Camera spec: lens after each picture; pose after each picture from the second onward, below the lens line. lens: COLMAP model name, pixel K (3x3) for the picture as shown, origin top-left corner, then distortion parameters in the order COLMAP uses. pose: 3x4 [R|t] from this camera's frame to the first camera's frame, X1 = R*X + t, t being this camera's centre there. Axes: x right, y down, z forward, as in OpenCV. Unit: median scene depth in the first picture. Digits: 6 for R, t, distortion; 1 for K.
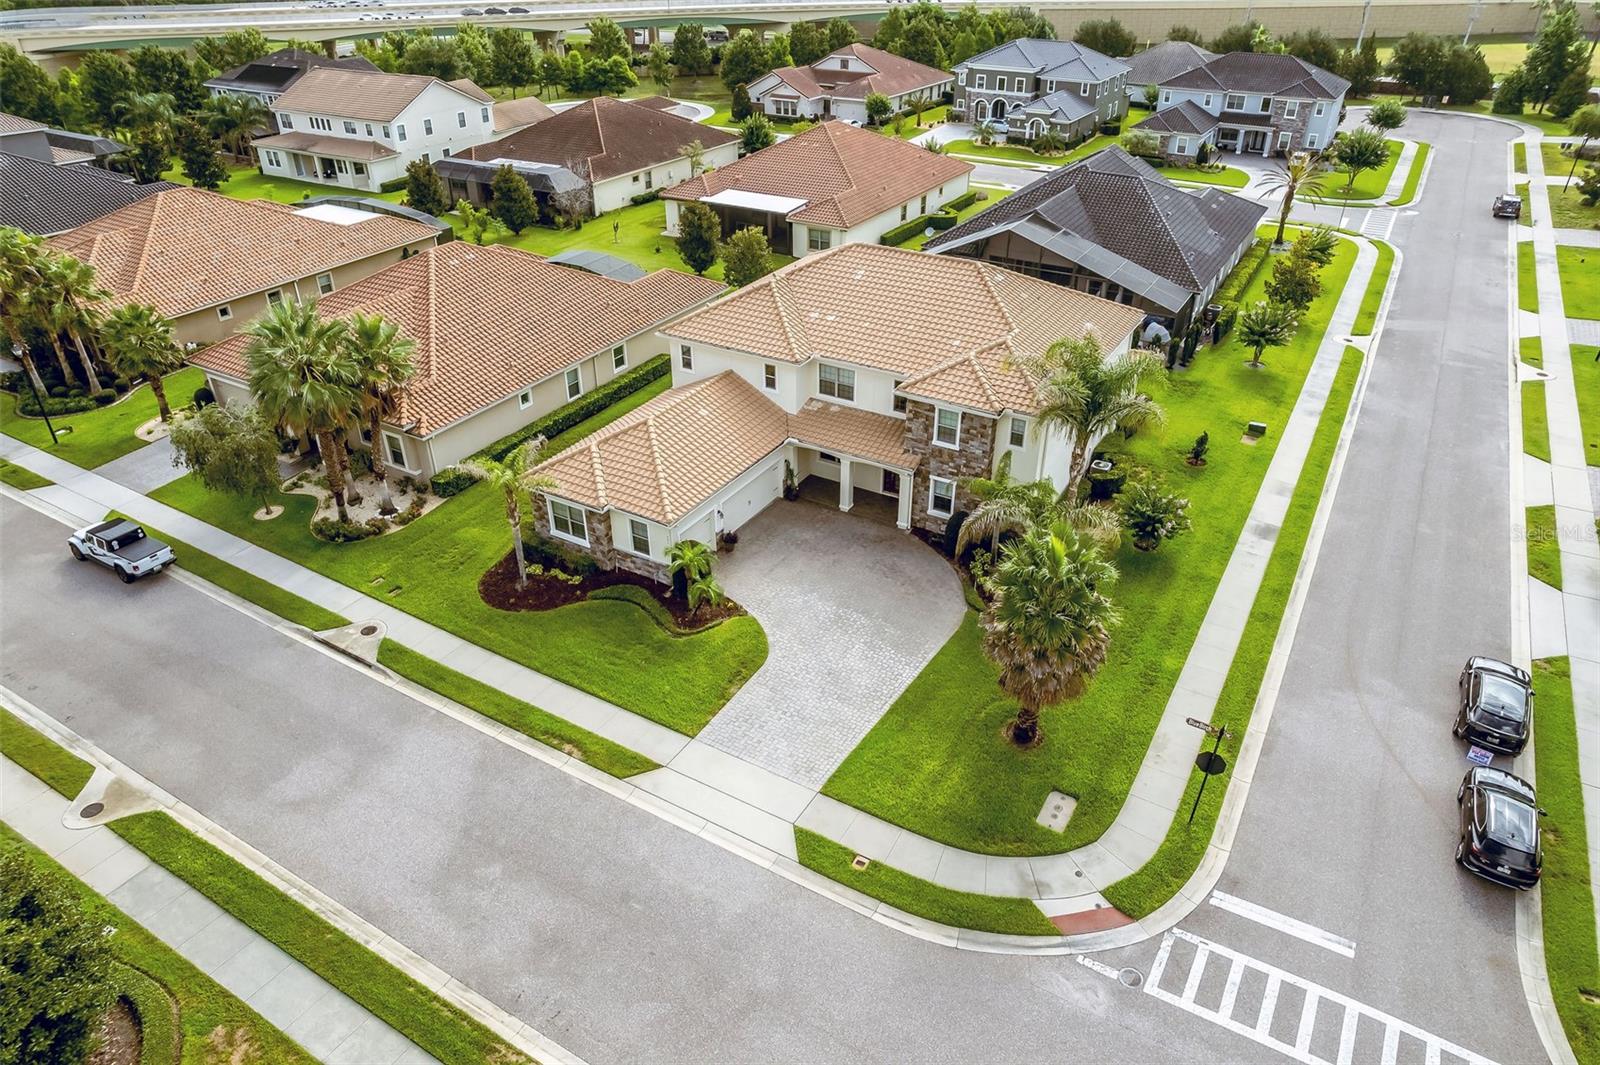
lens RADIAL K [[1027.0, 0, 800.0], [0, 1027.0, 532.5], [0, 0, 1]] dist [-0.073732, 0.062649]
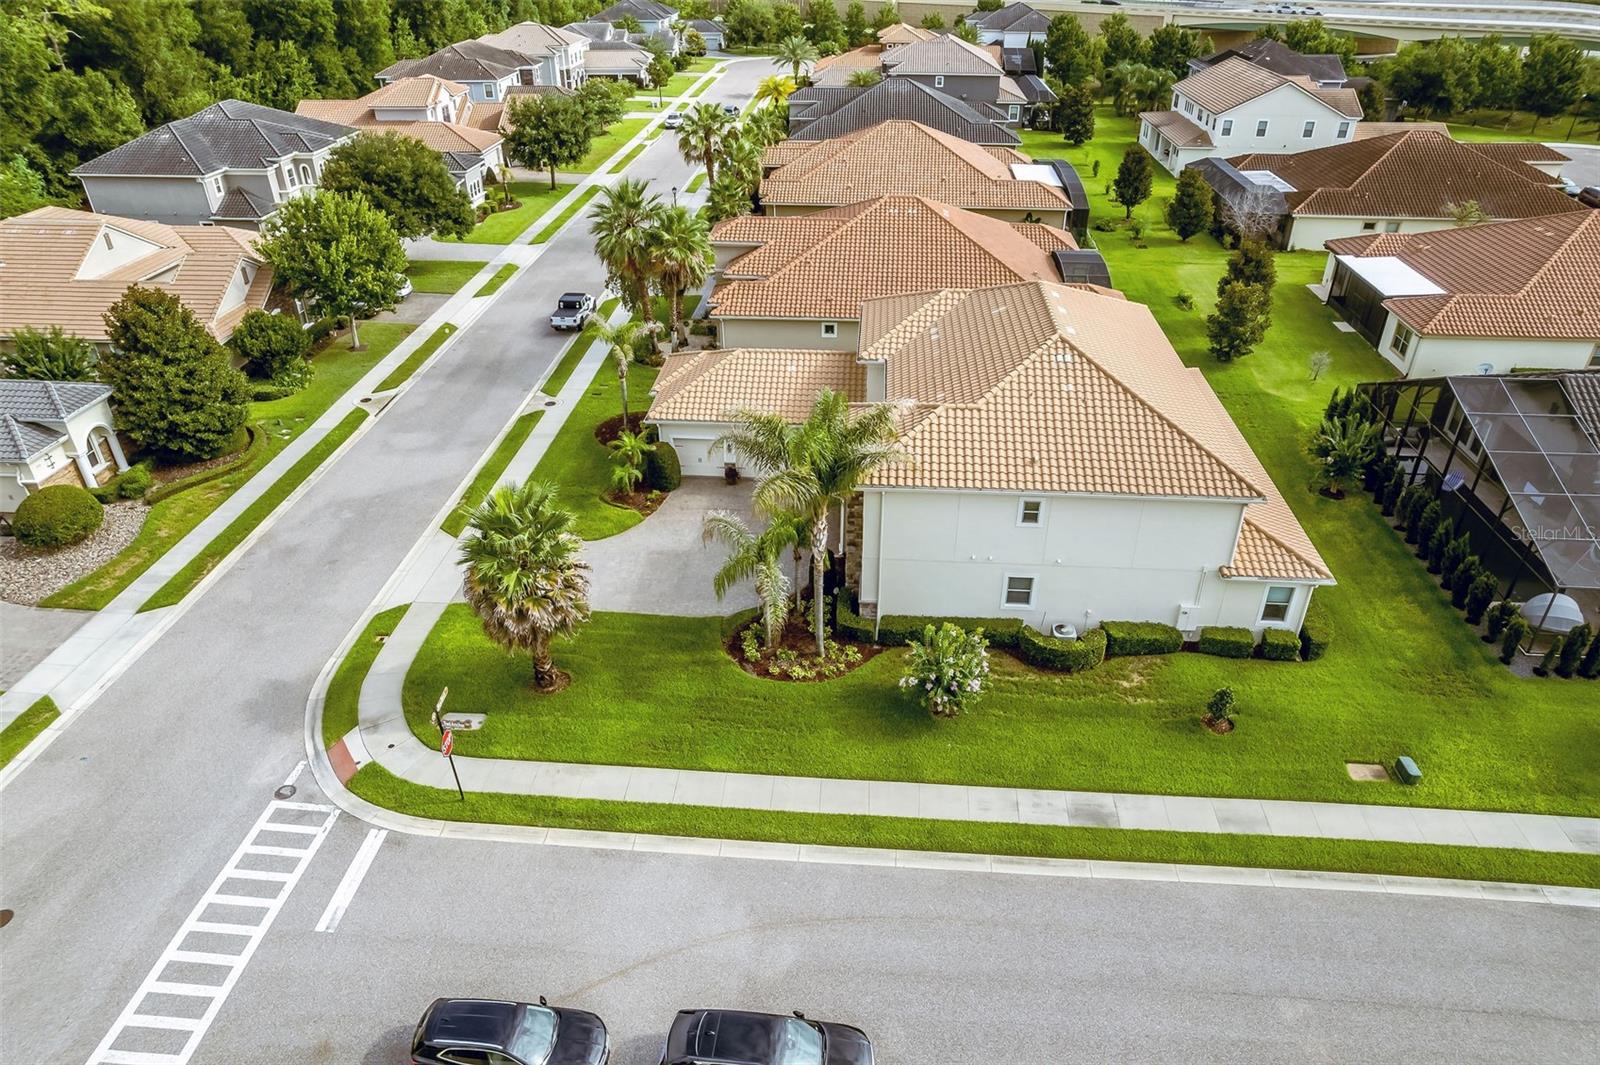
lens RADIAL K [[1027.0, 0, 800.0], [0, 1027.0, 532.5], [0, 0, 1]] dist [-0.073732, 0.062649]
pose [[0.445957, 0.472075, -0.760439, 0.857777], [-0.467622, 0.847314, 0.251772, -0.259914], [0.763186, 0.243318, 0.598618, 0.417657]]
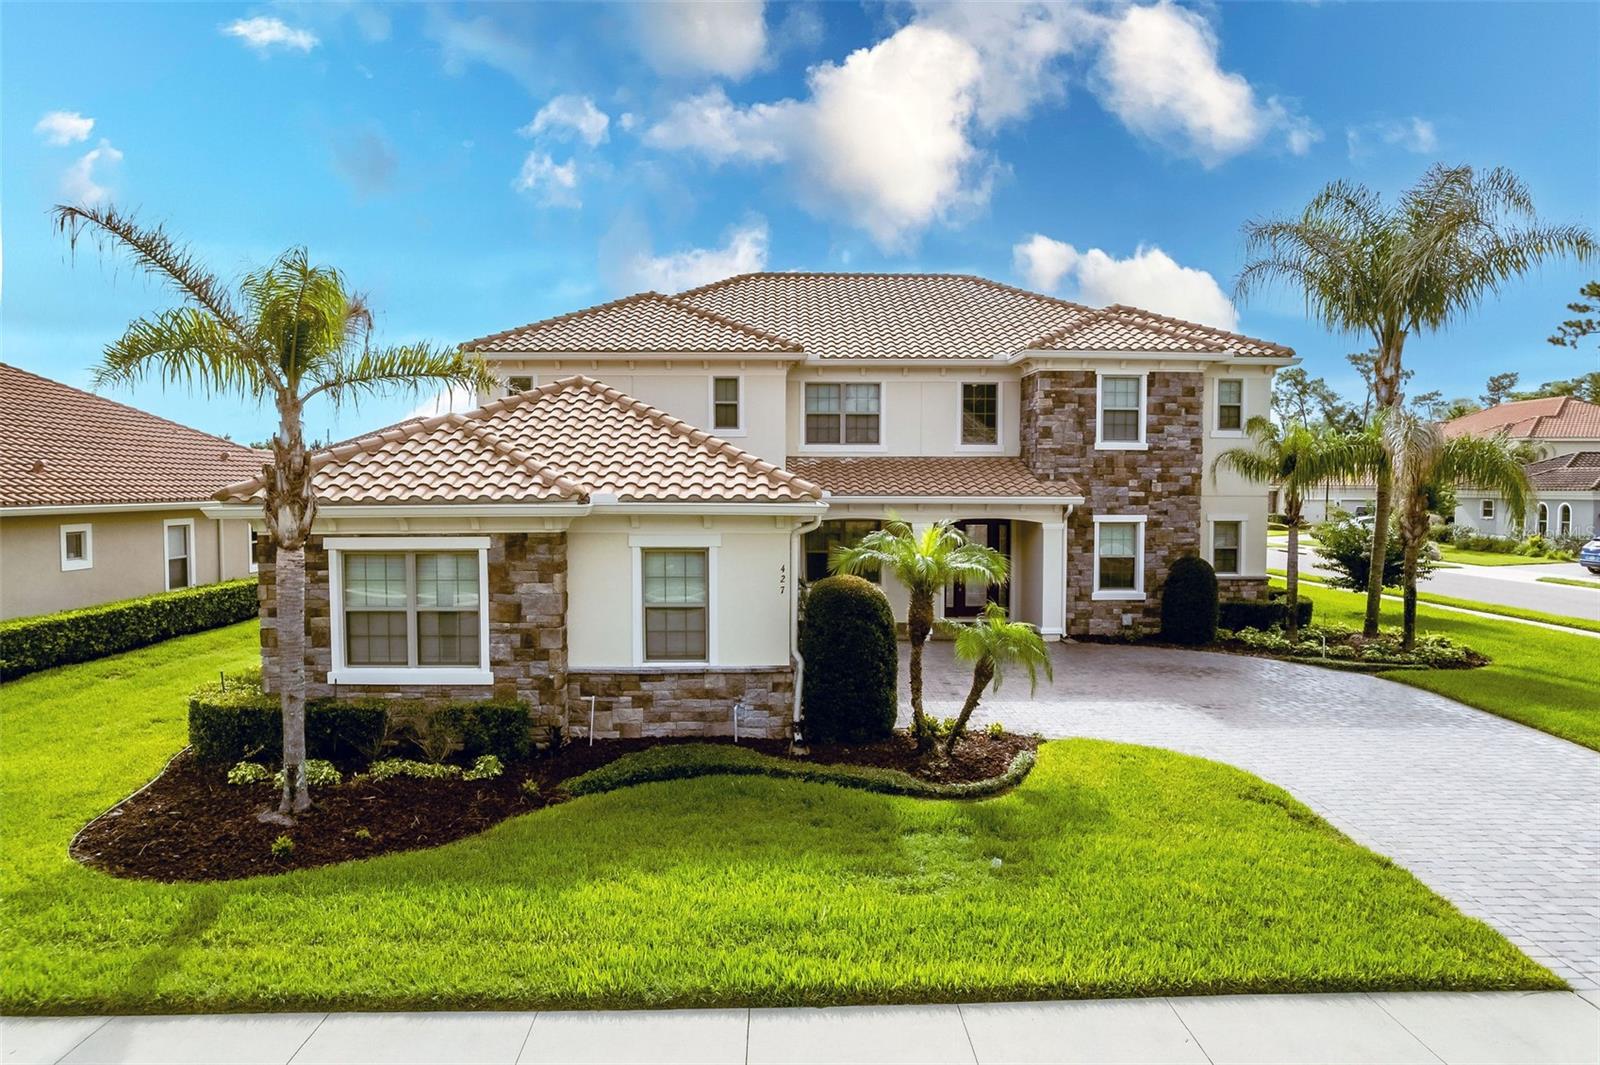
lens RADIAL K [[1027.0, 0, 800.0], [0, 1027.0, 532.5], [0, 0, 1]] dist [-0.073732, 0.062649]
pose [[0.848362, -0.020393, 0.529024, -0.289425], [0.272243, 0.873819, -0.402894, 0.126507], [-0.454056, 0.485823, 0.746867, 0.696878]]
